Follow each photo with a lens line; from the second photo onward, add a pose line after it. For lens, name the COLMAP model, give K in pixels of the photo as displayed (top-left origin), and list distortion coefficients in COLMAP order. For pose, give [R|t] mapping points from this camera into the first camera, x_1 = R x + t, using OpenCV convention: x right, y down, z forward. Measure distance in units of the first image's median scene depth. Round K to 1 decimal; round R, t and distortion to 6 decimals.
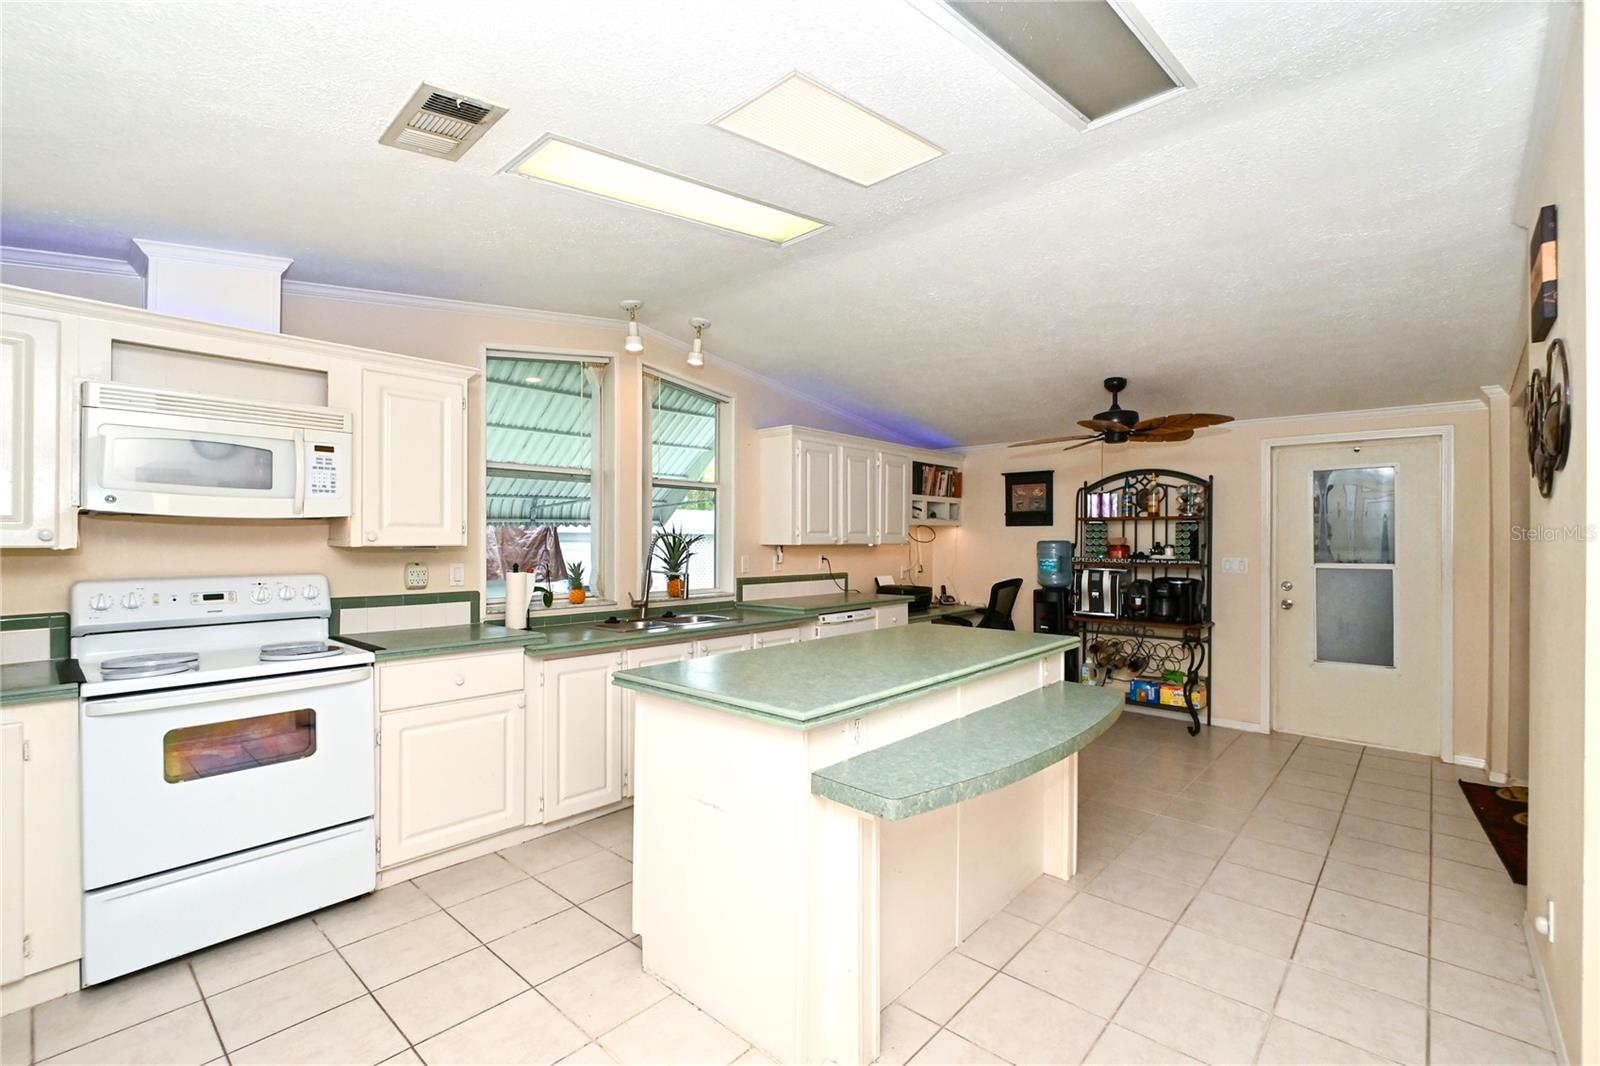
lens RADIAL K [[697.2, 0, 809.2], [0, 697.2, 538.6], [0, 0, 1]] dist [0.001995, -0.000504]
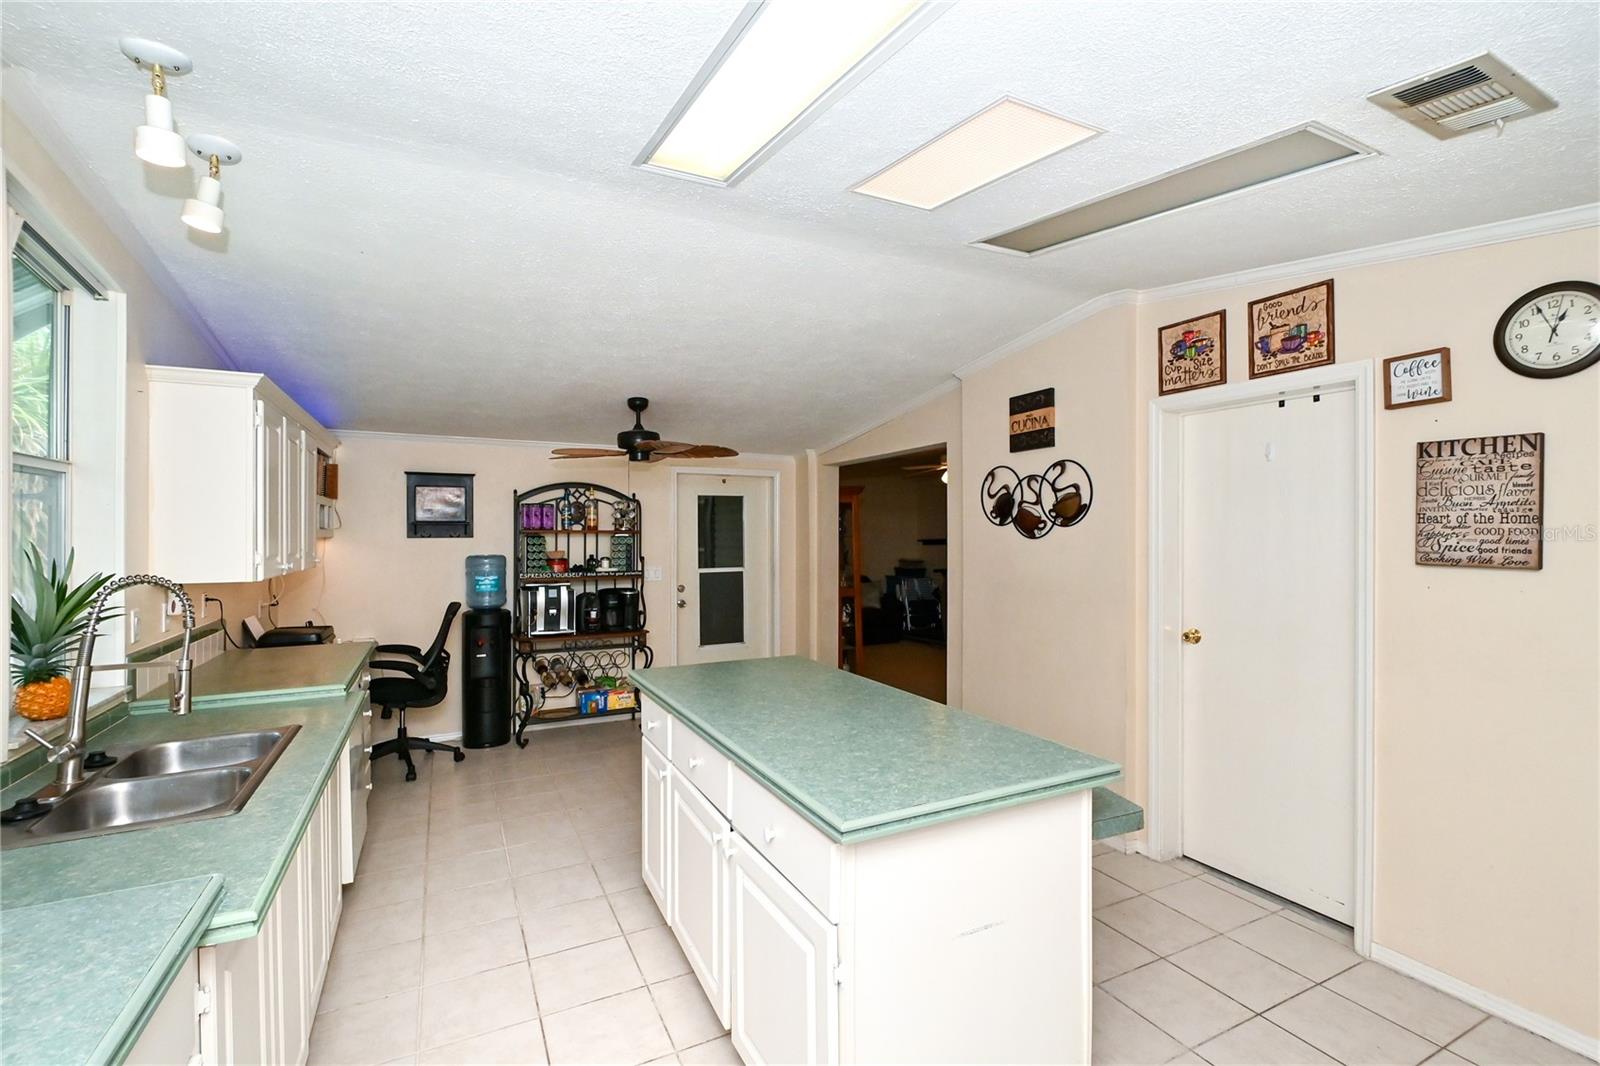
lens RADIAL K [[713.9, 0, 807.9], [0, 713.9, 533.4], [0, 0, 1]] dist [0.001806, -0.000034]
pose [[0.354943, -0.002735, 0.934884, -0.397594], [0.001003, 0.999996, 0.002545, -0.030796], [-0.934887, 0.000034, 0.354945, 0.352410]]
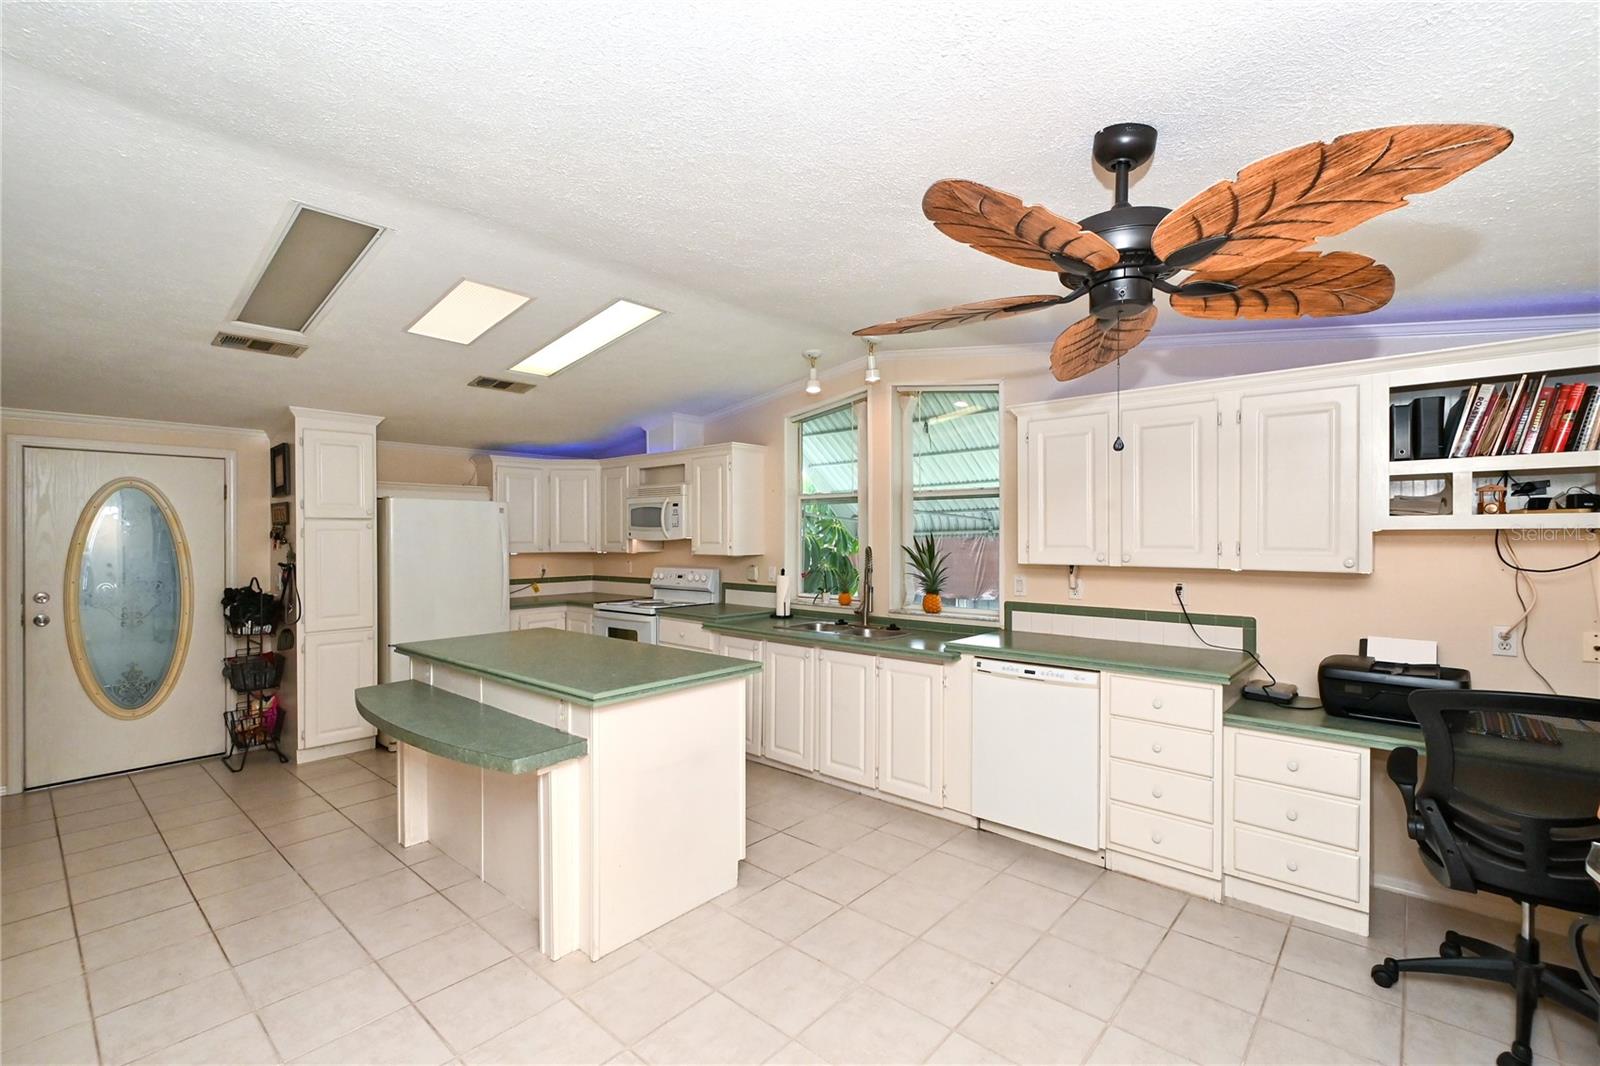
lens RADIAL K [[697.2, 0, 809.2], [0, 697.2, 538.6], [0, 0, 1]] dist [0.001995, -0.000504]
pose [[0.012049, -0.001173, -0.999927, 0.698199], [0.001428, 0.999998, -0.001156, -0.016351], [0.999926, -0.001414, 0.012051, 0.740639]]
